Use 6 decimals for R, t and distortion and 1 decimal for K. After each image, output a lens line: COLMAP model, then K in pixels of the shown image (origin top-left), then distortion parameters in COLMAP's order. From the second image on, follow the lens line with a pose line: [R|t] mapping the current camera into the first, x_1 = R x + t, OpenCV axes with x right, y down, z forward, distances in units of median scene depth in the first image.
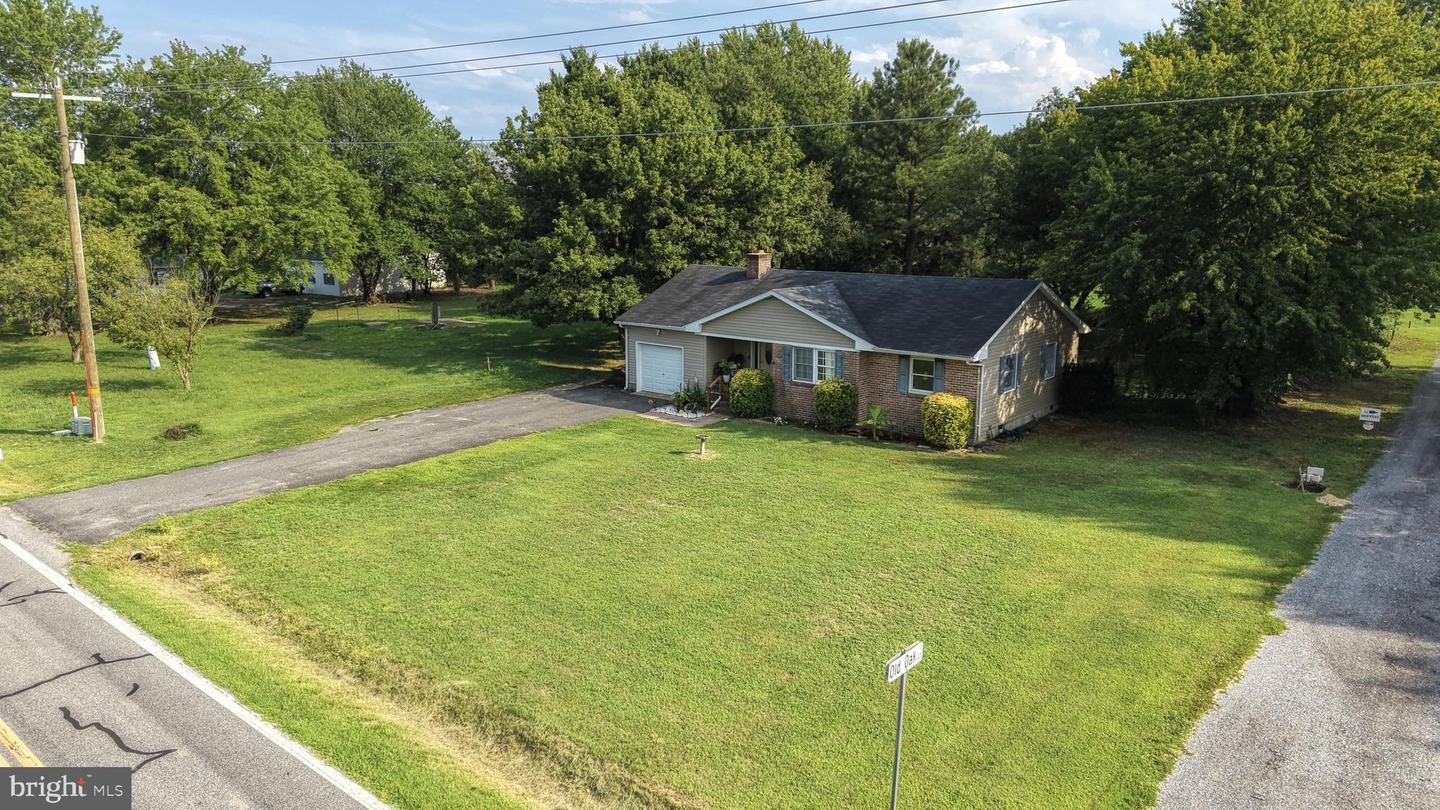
lens RADIAL K [[960.9, 0, 720.0], [0, 960.9, 405.0], [0, 0, 1]] dist [0.062199, -0.000044]
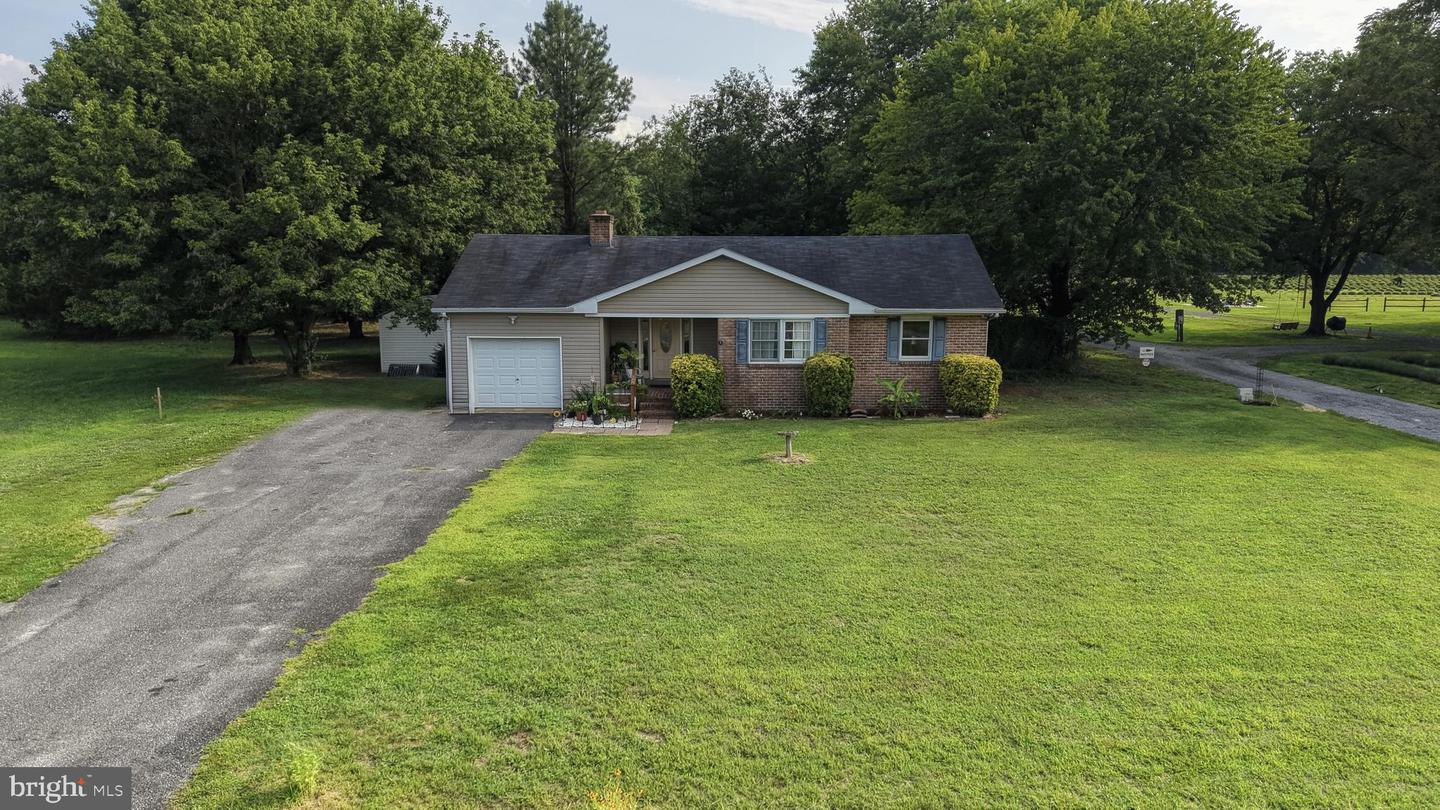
lens RADIAL K [[949.3, 0, 720.0], [0, 949.3, 405.0], [0, 0, 1]] dist [0.170136, -0.278632]
pose [[0.782976, -0.101746, 0.613674, -0.443150], [0.124888, 0.992157, 0.005155, 0.002208], [-0.609386, 0.072604, 0.789543, 0.410697]]
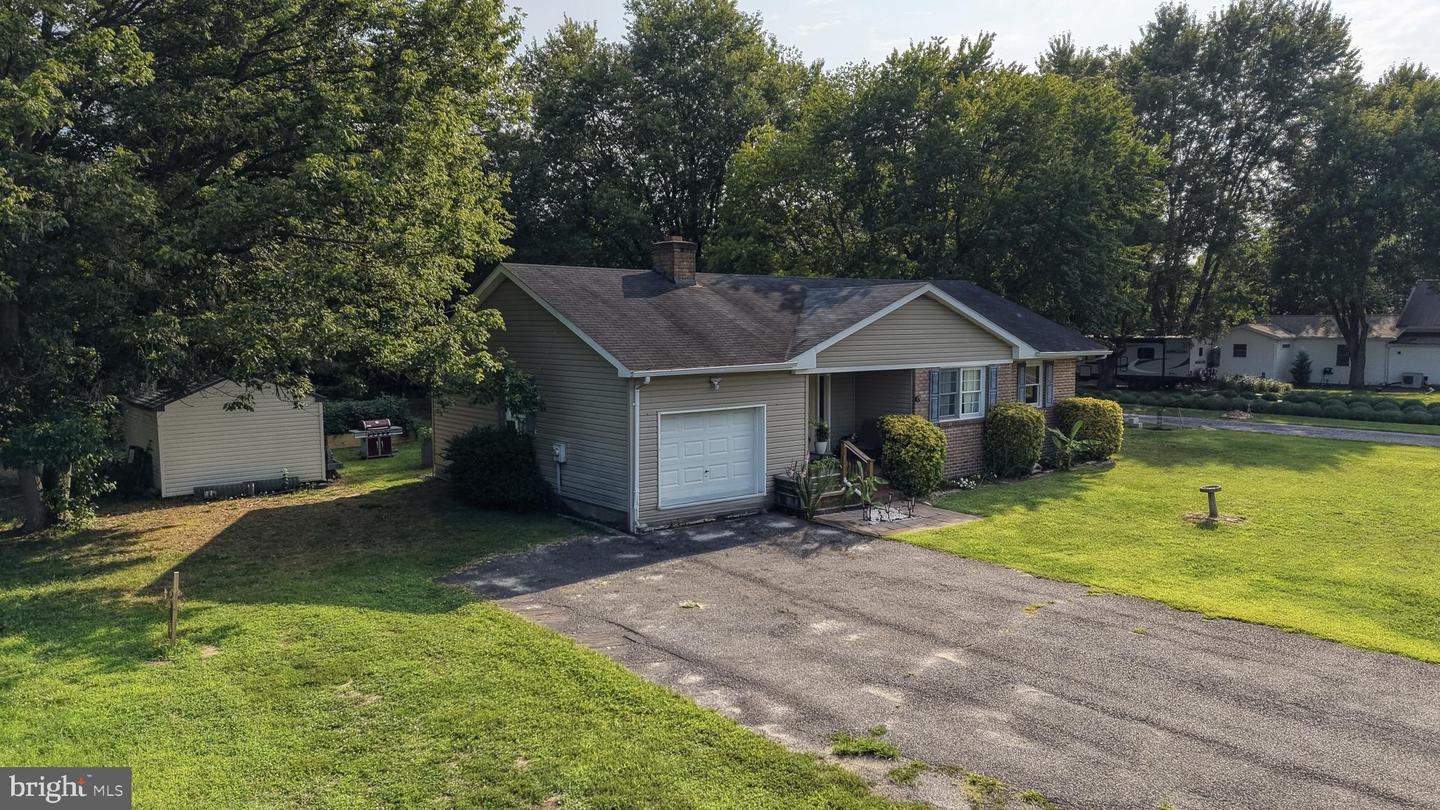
lens RADIAL K [[949.3, 0, 720.0], [0, 949.3, 405.0], [0, 0, 1]] dist [0.170136, -0.278632]
pose [[0.203895, -0.085503, 0.975252, -0.615911], [0.201788, 0.978458, 0.043596, -0.098569], [-0.957971, 0.187905, 0.216757, 1.031394]]
